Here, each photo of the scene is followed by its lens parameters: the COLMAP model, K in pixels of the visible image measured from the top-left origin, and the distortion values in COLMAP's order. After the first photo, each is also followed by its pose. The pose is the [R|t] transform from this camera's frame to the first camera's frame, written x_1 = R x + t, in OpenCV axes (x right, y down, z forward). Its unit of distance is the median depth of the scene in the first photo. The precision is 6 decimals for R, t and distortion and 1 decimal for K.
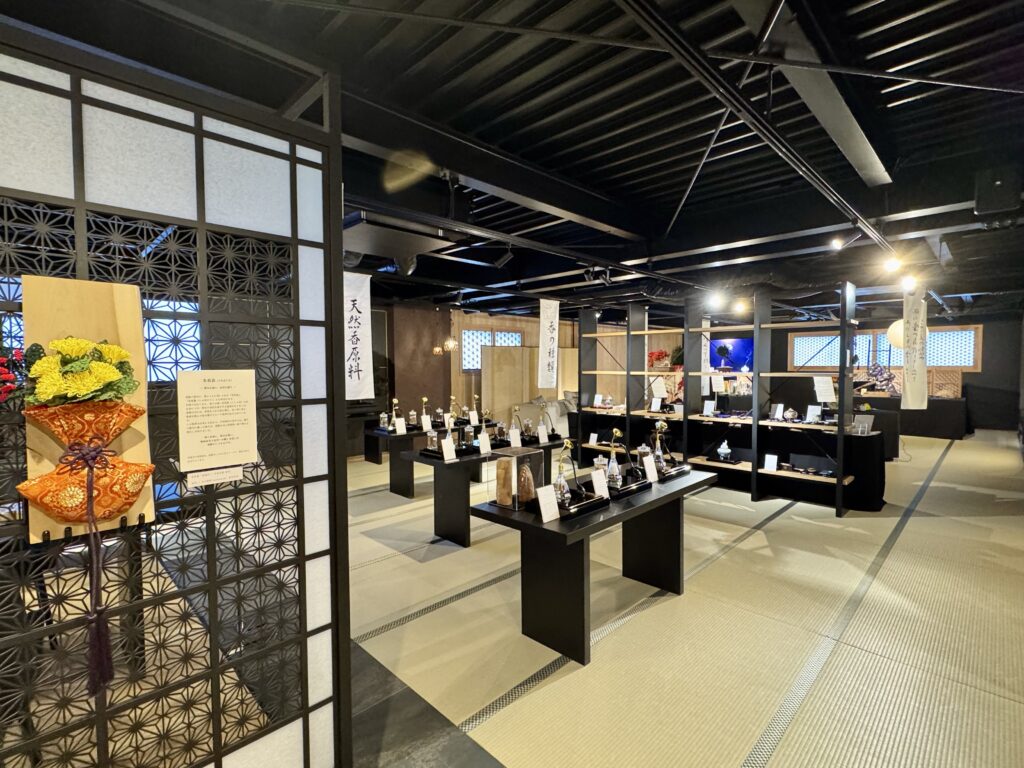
lens RADIAL K [[483.1, 0, 511.2], [0, 483.1, 384.4], [0, 0, 1]] dist [-0.001646, -0.001311]
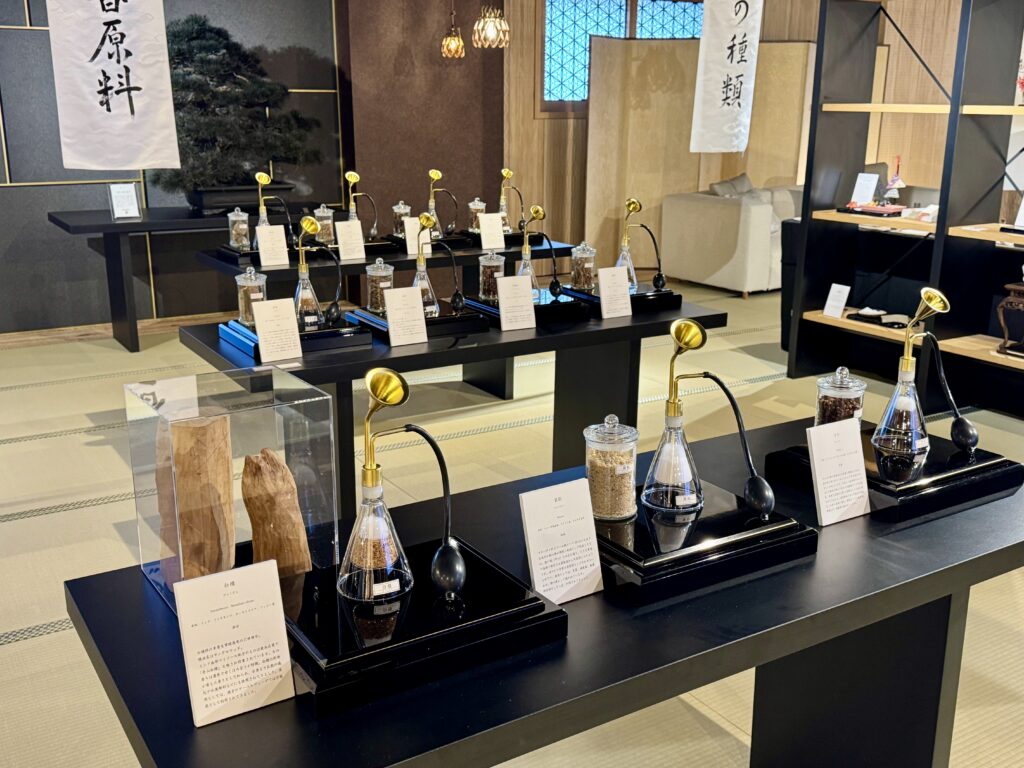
lens RADIAL K [[1044.4, 0, 513.2], [0, 1044.4, 392.3], [0, 0, 1]] dist [0.046856, 0.000000]
pose [[0.975988, 0.068724, -0.206698, 0.146650], [-0.019149, 0.972320, 0.232866, 0.002967], [0.216981, -0.223316, 0.950289, 0.272659]]
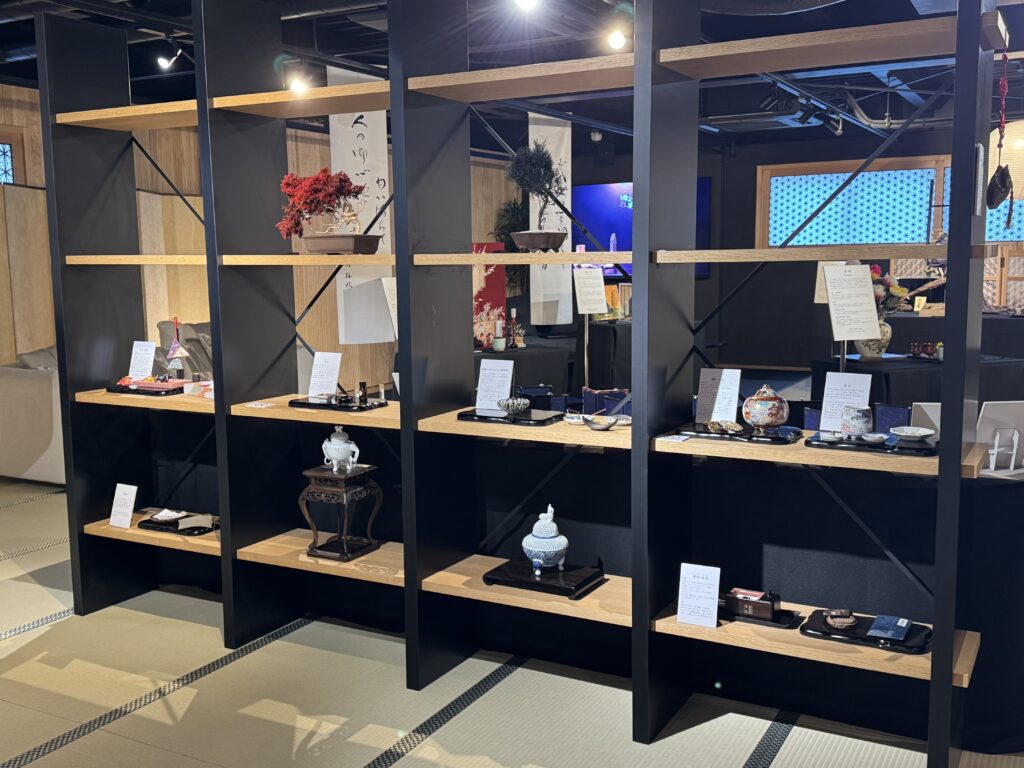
lens RADIAL K [[1044.4, 0, 511.3], [0, 1044.4, 388.2], [0, 0, 1]] dist [0.046856, 0.000000]
pose [[0.955414, -0.047186, 0.291475, 0.305422], [0.021995, 0.995779, 0.089106, -0.001948], [-0.294449, -0.078722, 0.952419, 0.541783]]
